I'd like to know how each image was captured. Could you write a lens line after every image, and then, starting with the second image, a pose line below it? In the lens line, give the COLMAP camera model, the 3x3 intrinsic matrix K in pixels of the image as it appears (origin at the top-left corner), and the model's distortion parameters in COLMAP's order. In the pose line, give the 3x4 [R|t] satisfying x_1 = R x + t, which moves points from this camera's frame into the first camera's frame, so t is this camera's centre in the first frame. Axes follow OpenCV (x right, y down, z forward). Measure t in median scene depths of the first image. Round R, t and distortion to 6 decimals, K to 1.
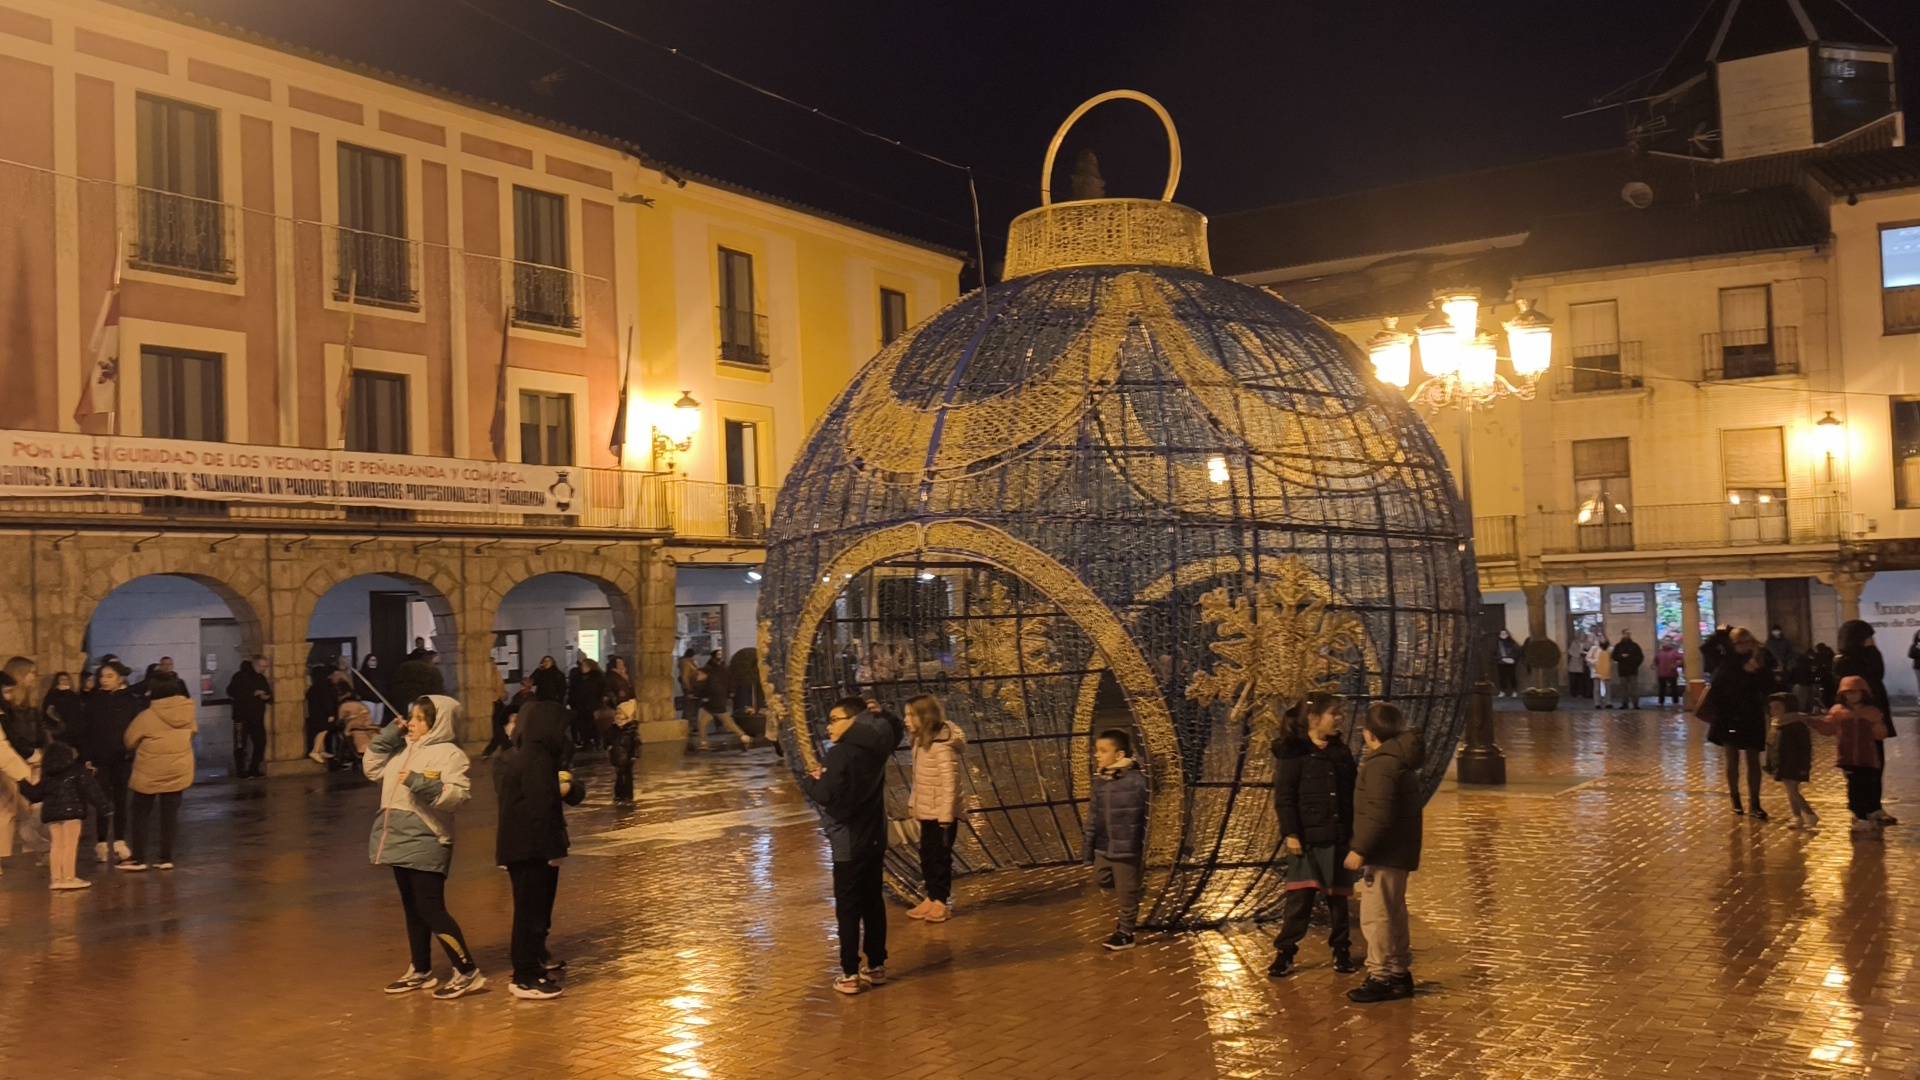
lens RADIAL K [[1644.7, 0, 960.0], [0, 1644.7, 540.0], [0, 0, 1]] dist [0.058802, -0.094359]
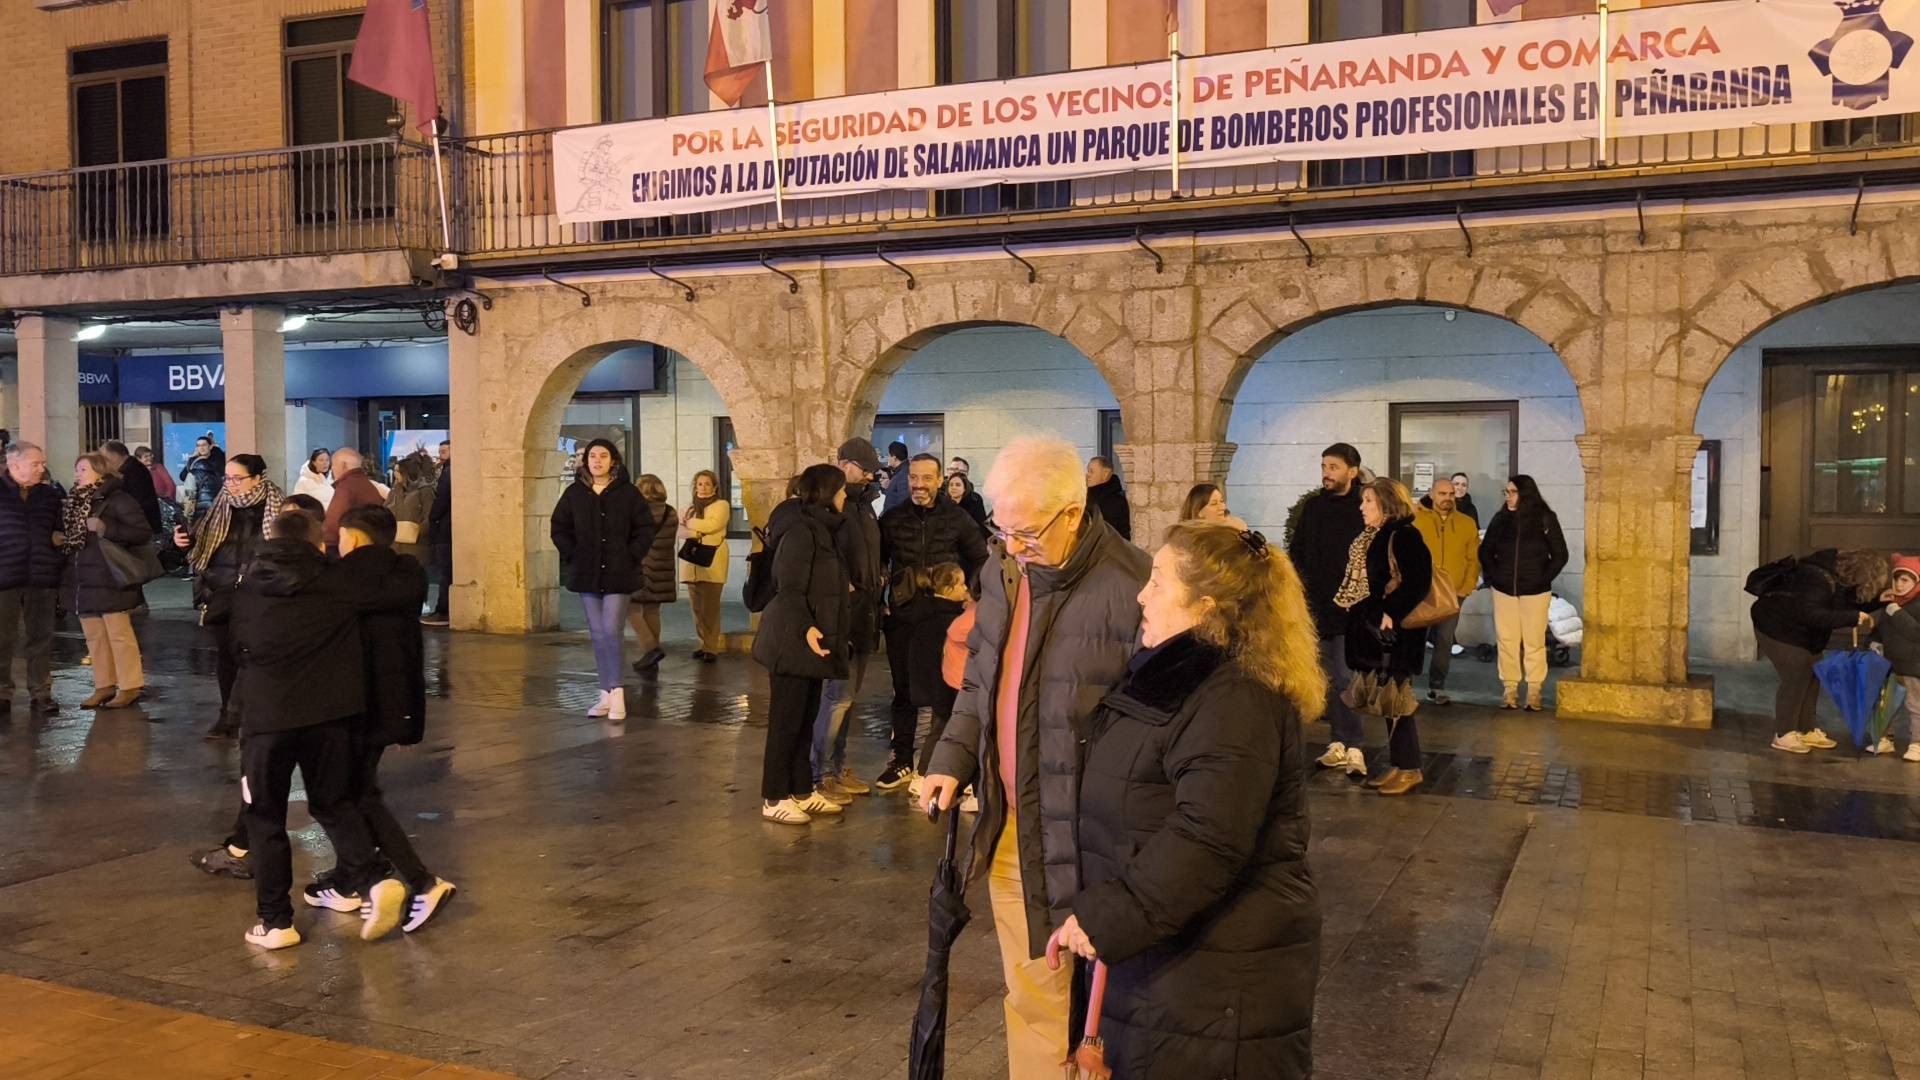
lens RADIAL K [[1639.3, 0, 961.1], [0, 1639.3, 546.8], [0, 0, 1]] dist [0.081364, -0.143852]
pose [[0.179030, 0.078999, -0.980667, 0.117299], [0.037452, 0.995501, 0.087032, 0.049489], [0.983131, -0.052309, 0.175266, 0.886217]]
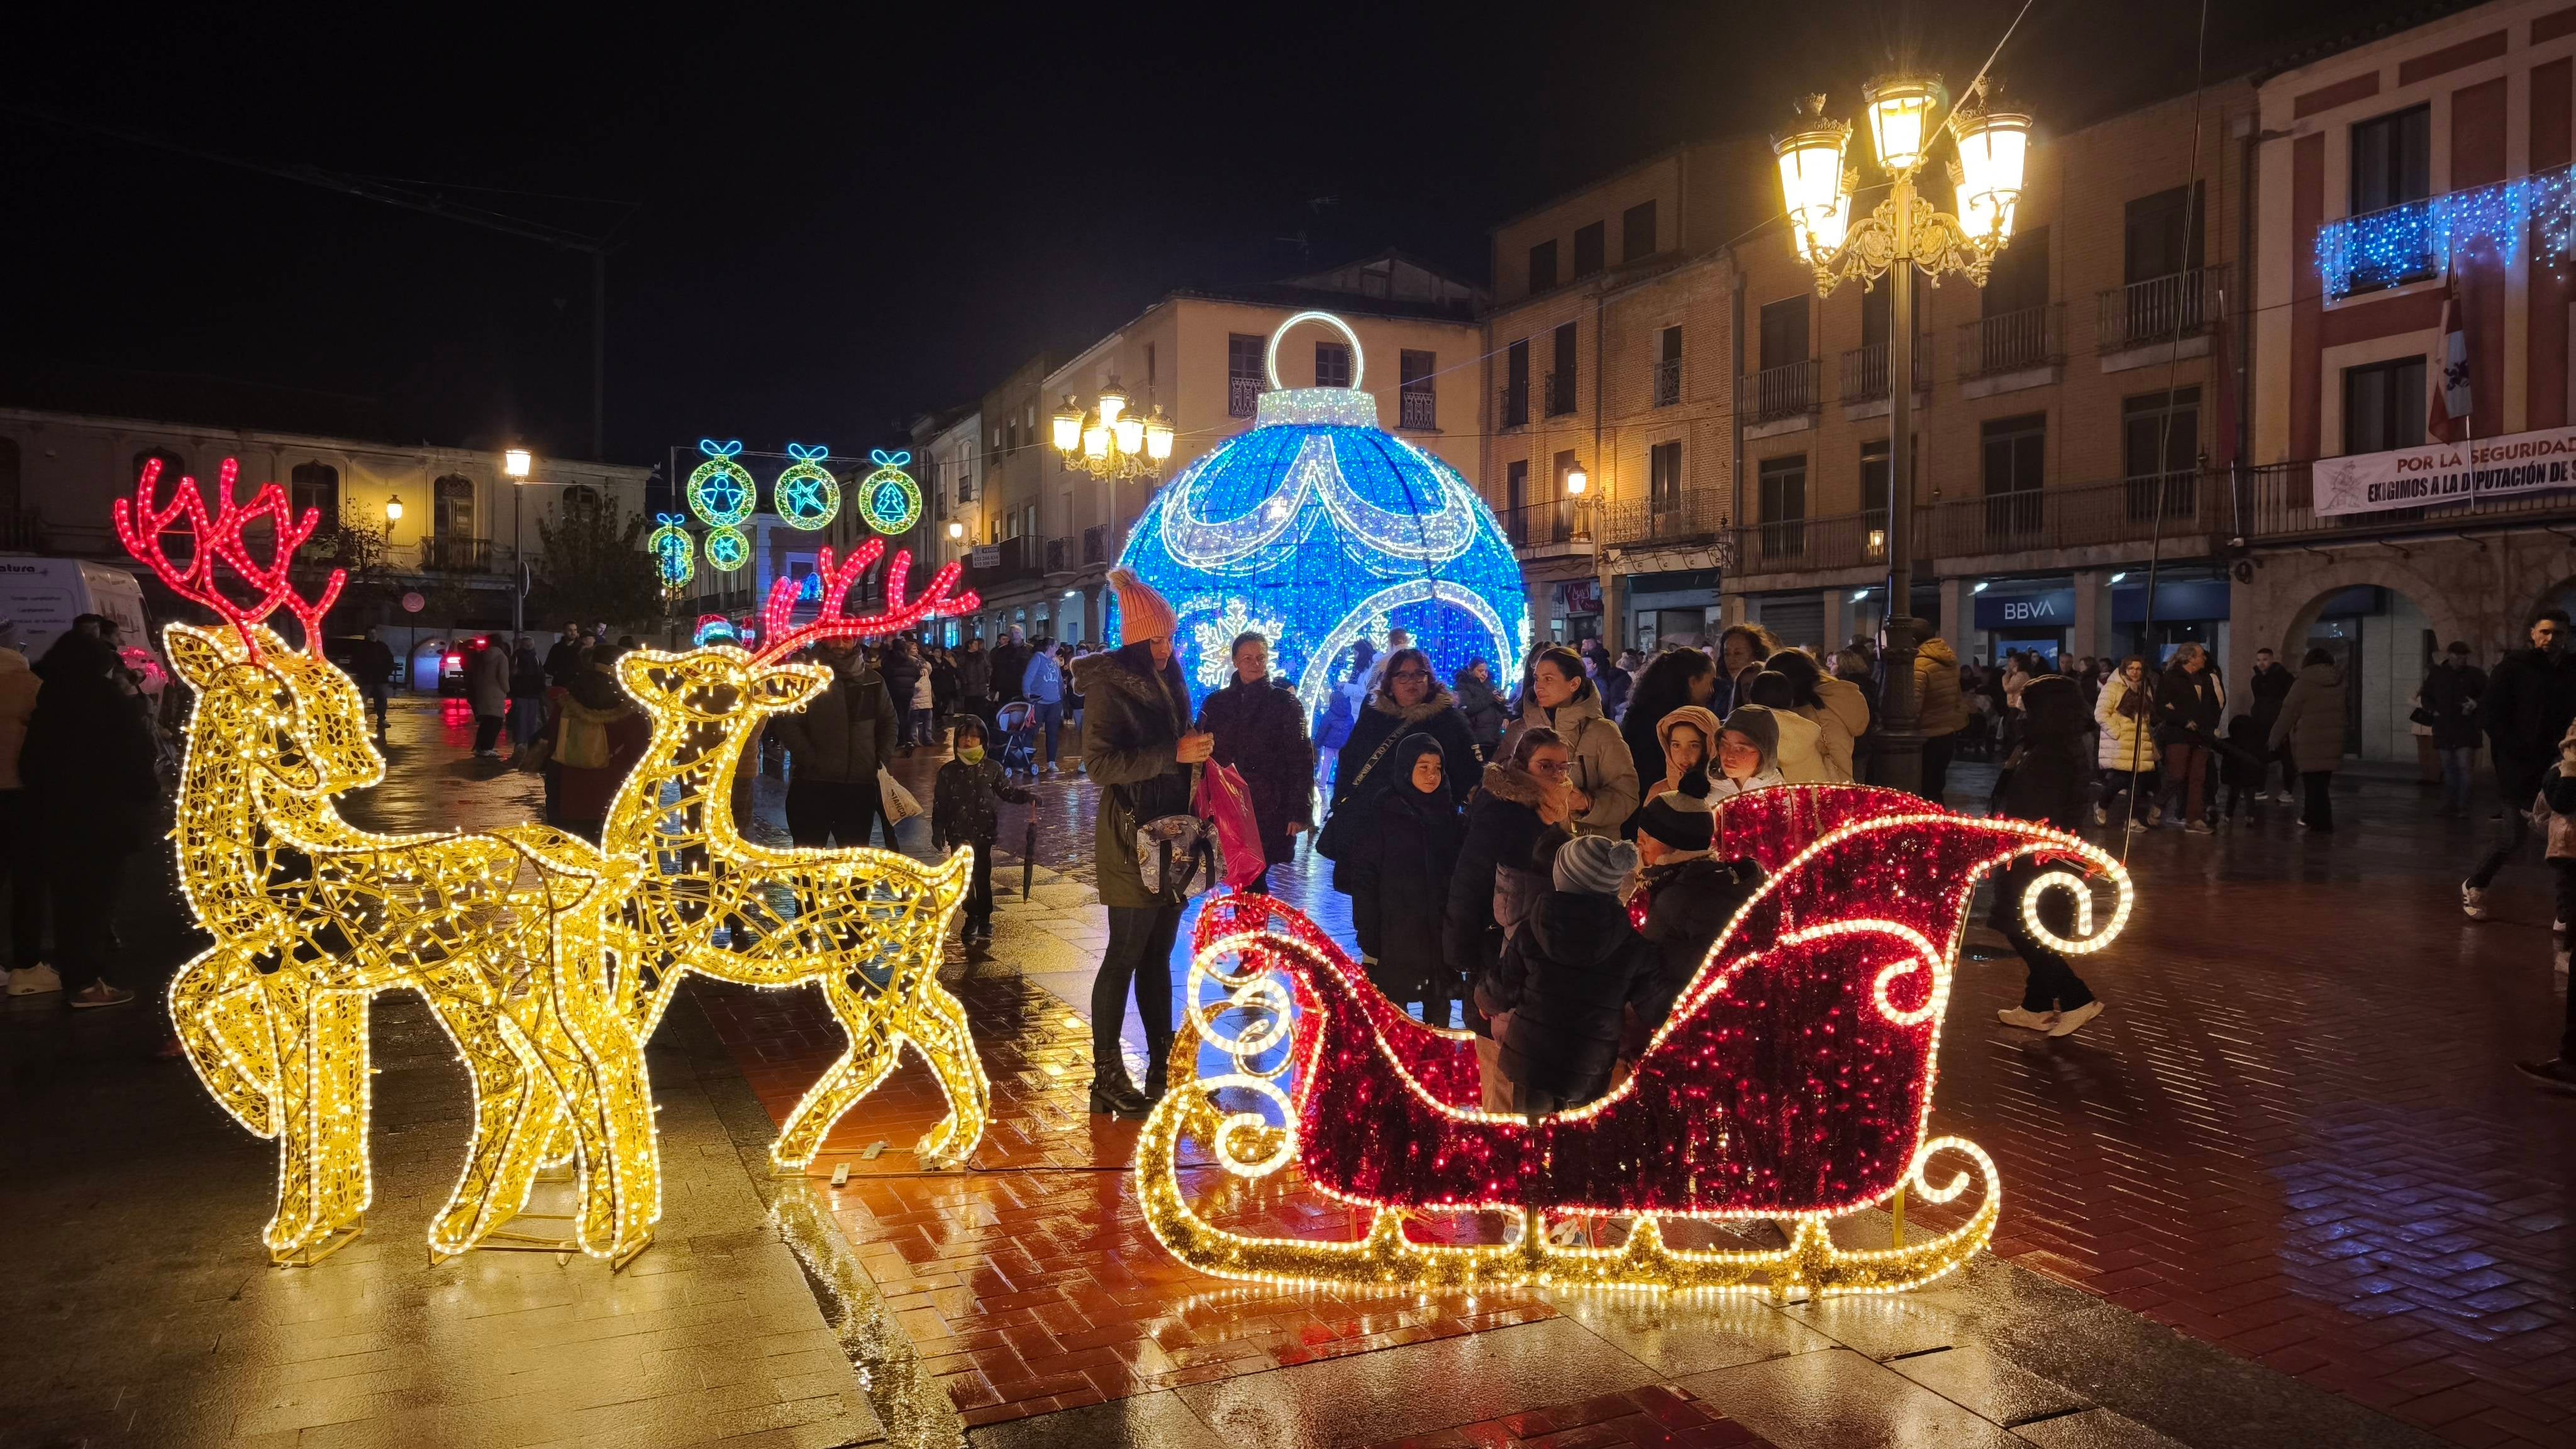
lens RADIAL K [[1762.2, 0, 1301.9], [0, 1762.2, 719.2], [0, 0, 1]] dist [0.036491, -0.039479]
pose [[-0.510519, 0.048411, -0.858503, 0.748213], [0.052706, 0.998298, 0.024952, 0.041133], [0.858250, -0.032510, -0.512201, 0.873335]]
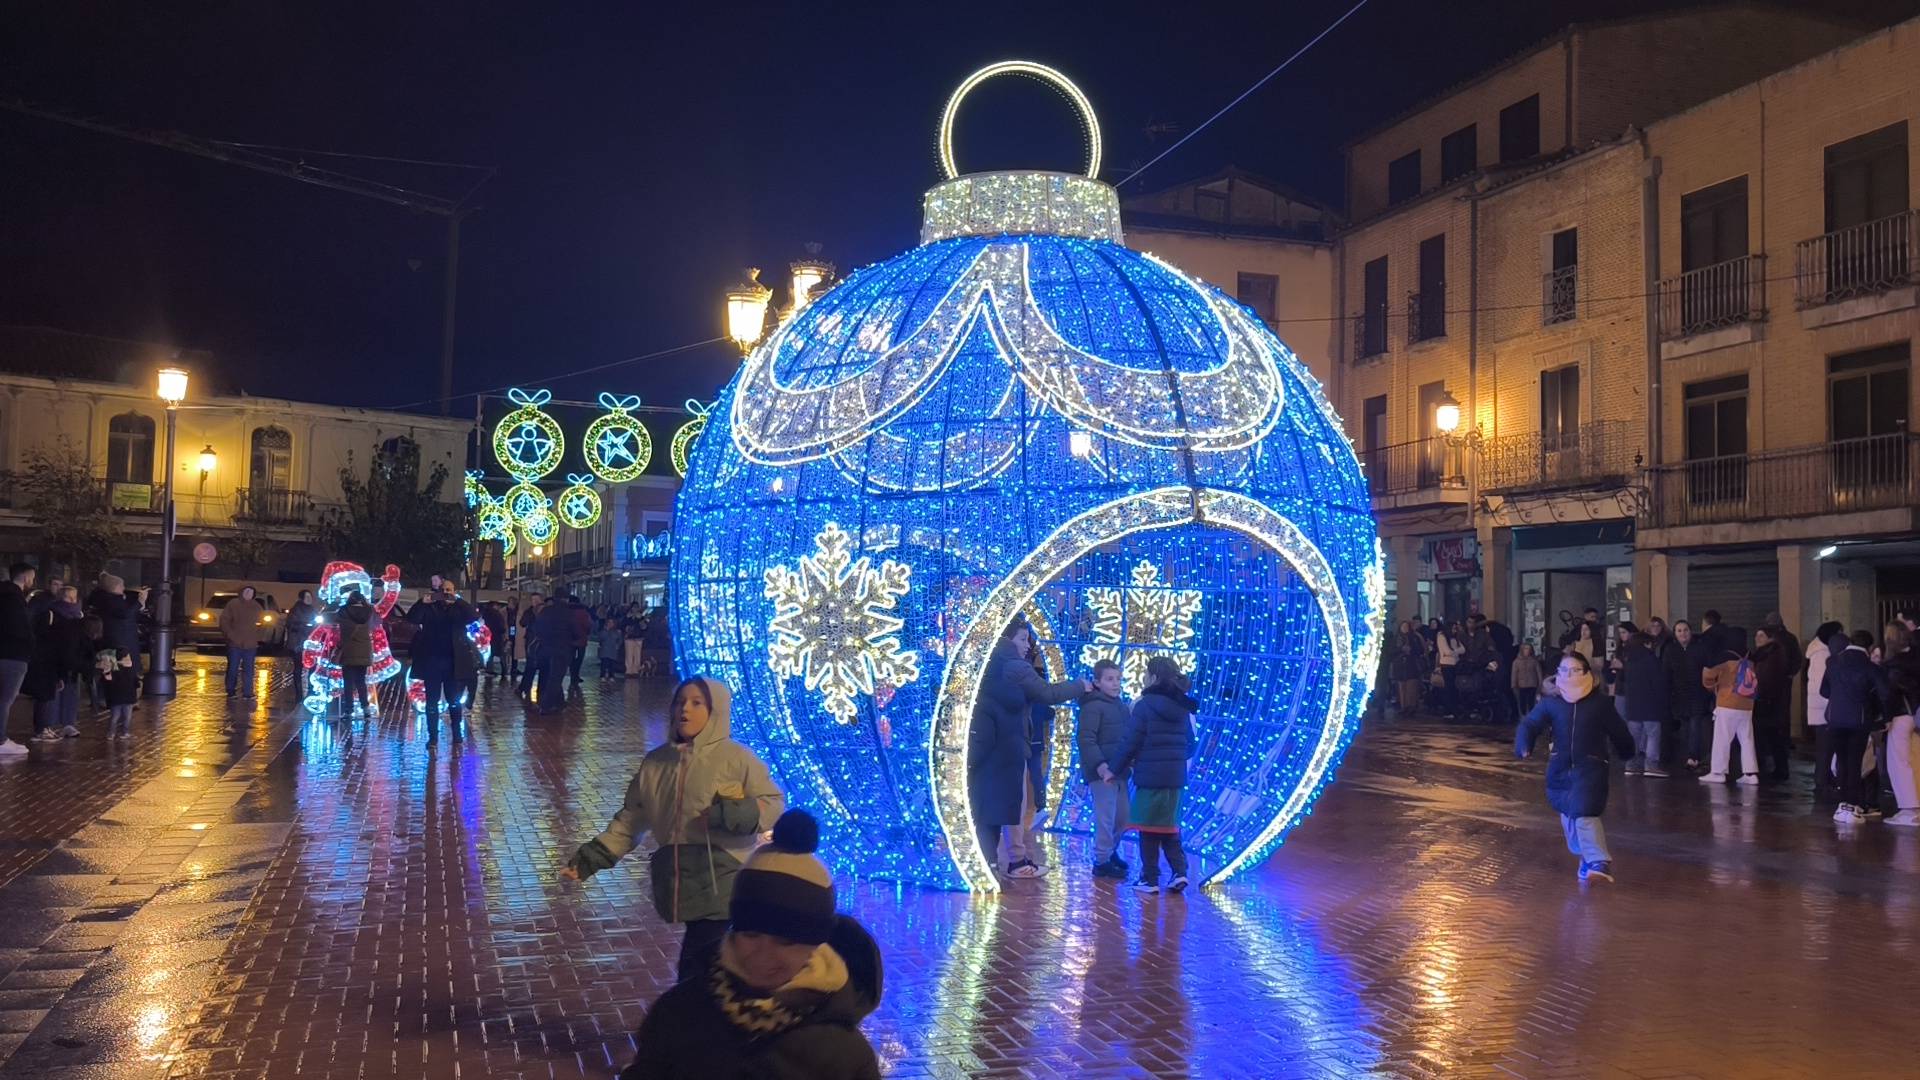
lens RADIAL K [[1639.3, 0, 961.1], [0, 1639.3, 546.8], [0, 0, 1]] dist [0.081364, -0.143852]
pose [[-0.615999, -0.022357, -0.787430, 0.410680], [0.038748, 0.997527, -0.058634, 0.036789], [0.786794, -0.066630, -0.613609, 0.731092]]
